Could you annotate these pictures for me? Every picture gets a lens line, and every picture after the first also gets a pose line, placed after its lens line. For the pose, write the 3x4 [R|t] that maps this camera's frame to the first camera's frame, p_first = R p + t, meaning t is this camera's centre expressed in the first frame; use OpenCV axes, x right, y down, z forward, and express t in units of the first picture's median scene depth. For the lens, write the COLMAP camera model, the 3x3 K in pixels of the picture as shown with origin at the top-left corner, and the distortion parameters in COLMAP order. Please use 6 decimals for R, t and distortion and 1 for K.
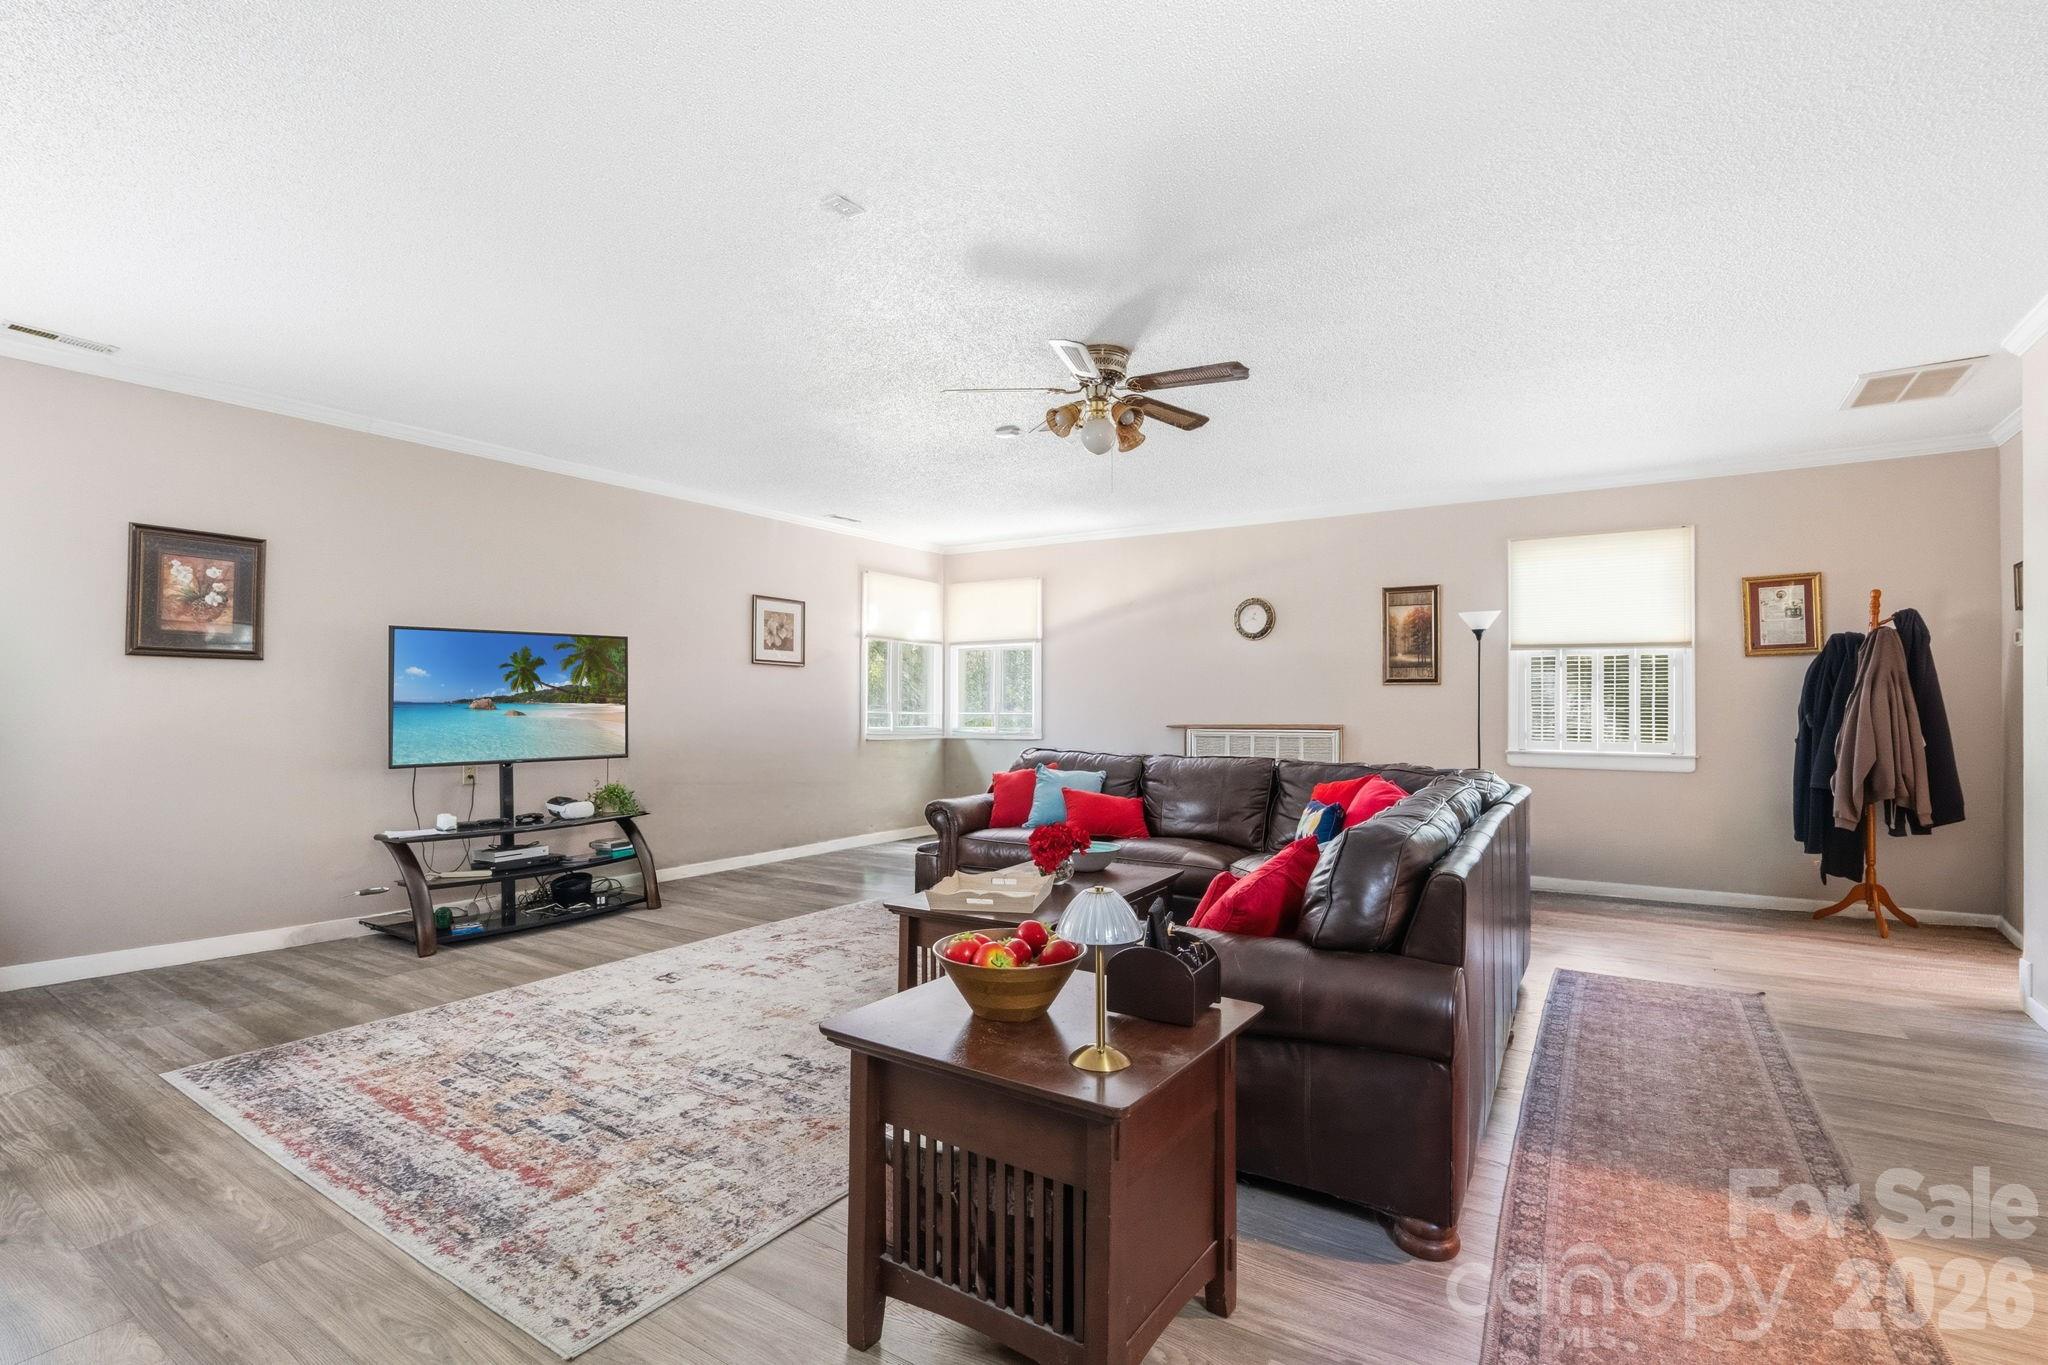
lens RADIAL K [[948.2, 0, 1026.7], [0, 948.2, 695.0], [0, 0, 1]] dist [-0.022480, 0.017538]
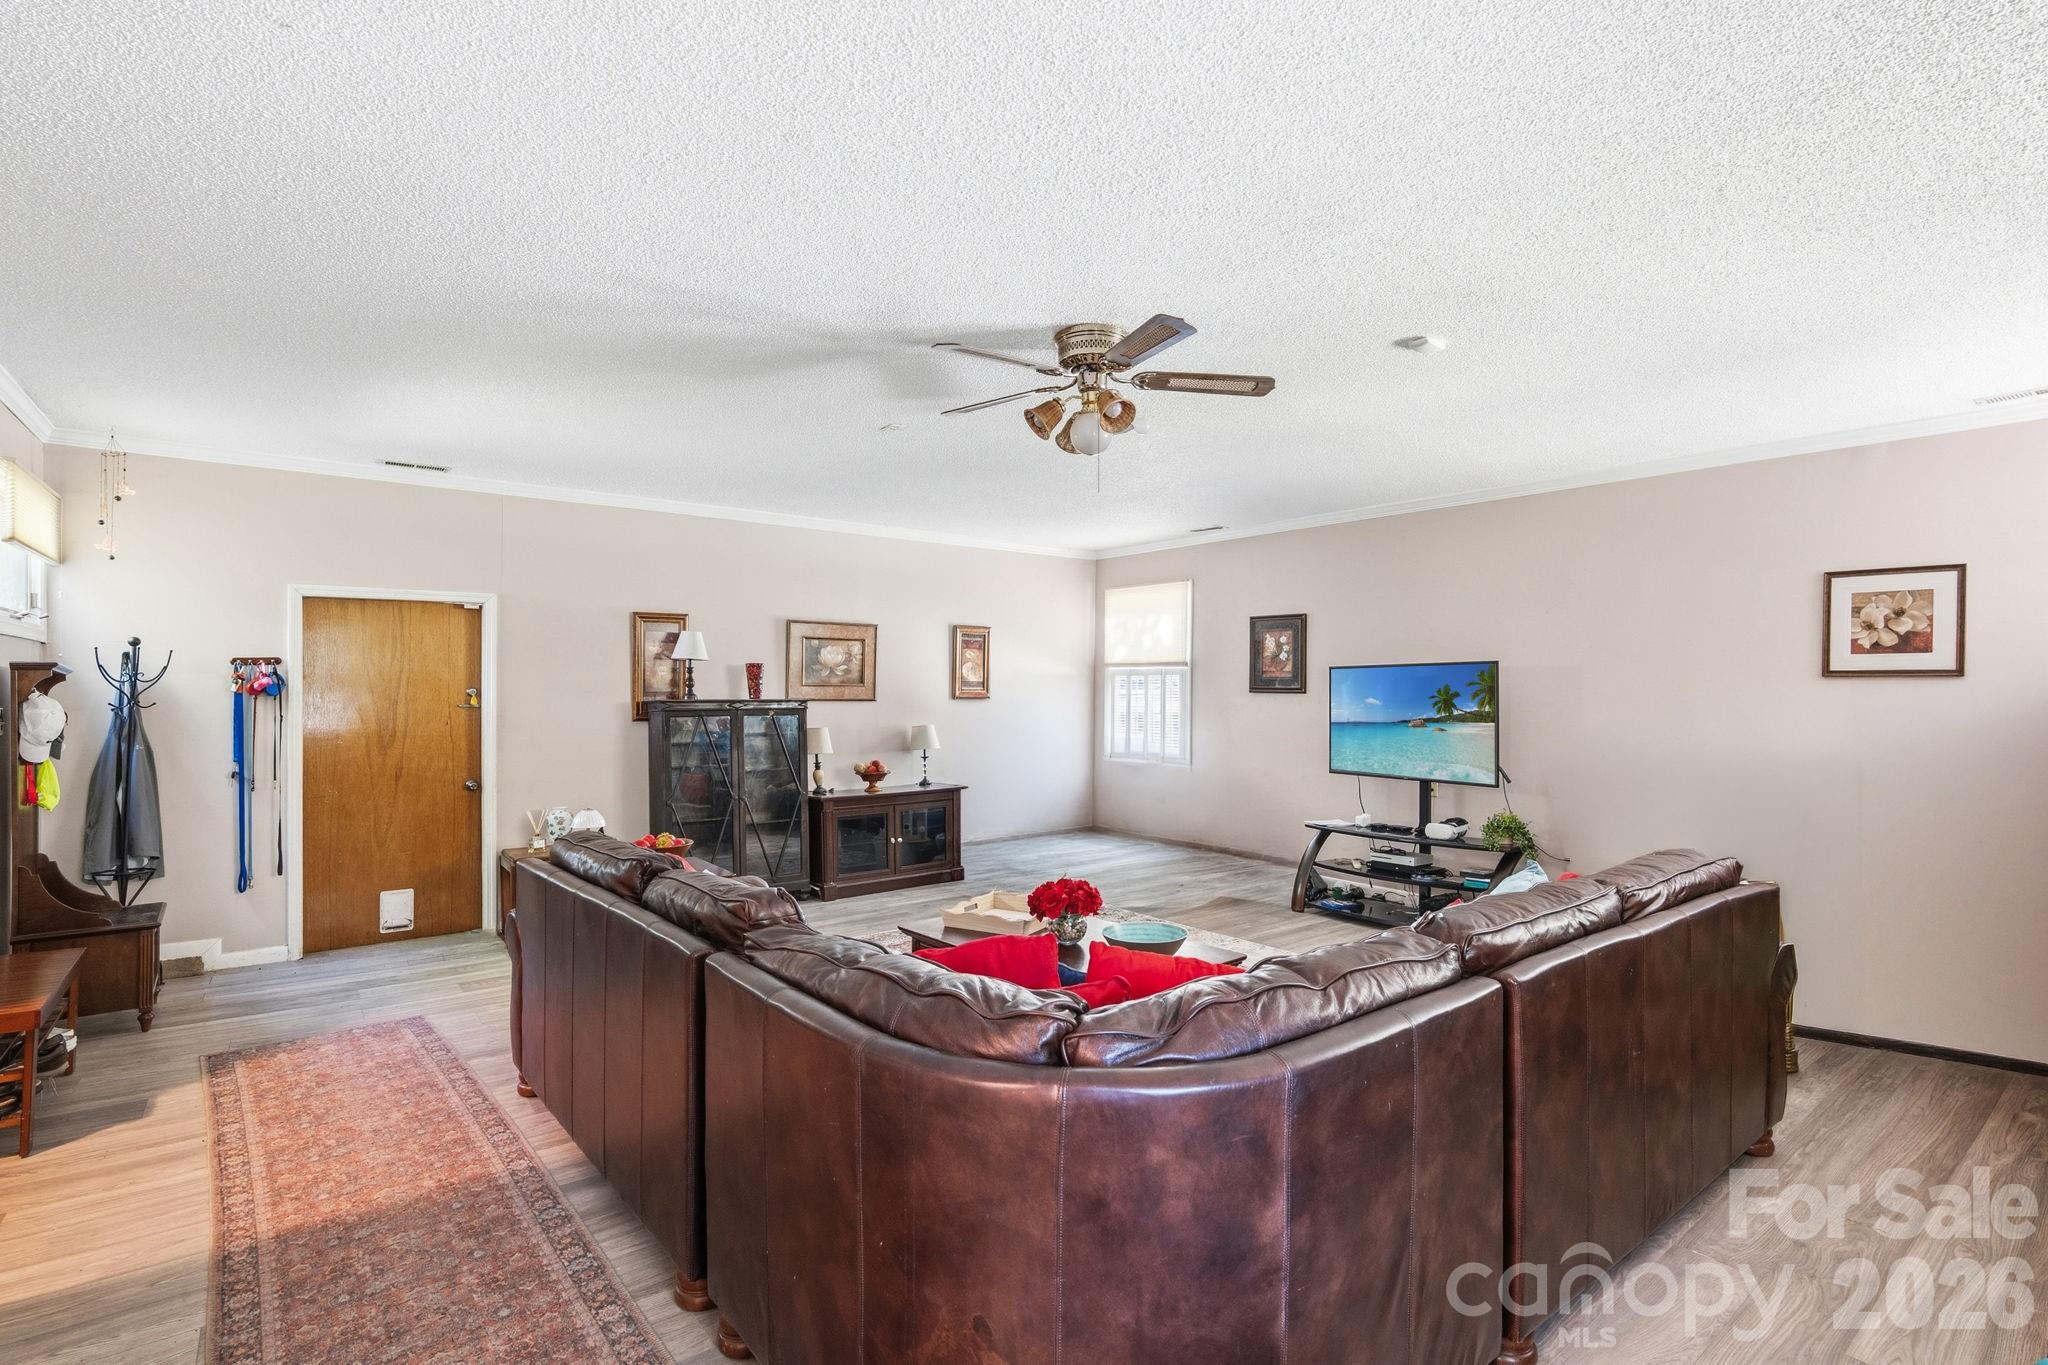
lens RADIAL K [[948.2, 0, 1026.7], [0, 948.2, 695.0], [0, 0, 1]] dist [-0.022480, 0.017538]
pose [[-0.311438, 0.006611, -0.950243, 0.697509], [0.008479, 0.999955, 0.004178, -0.040096], [0.950229, -0.006756, -0.311480, 0.948516]]
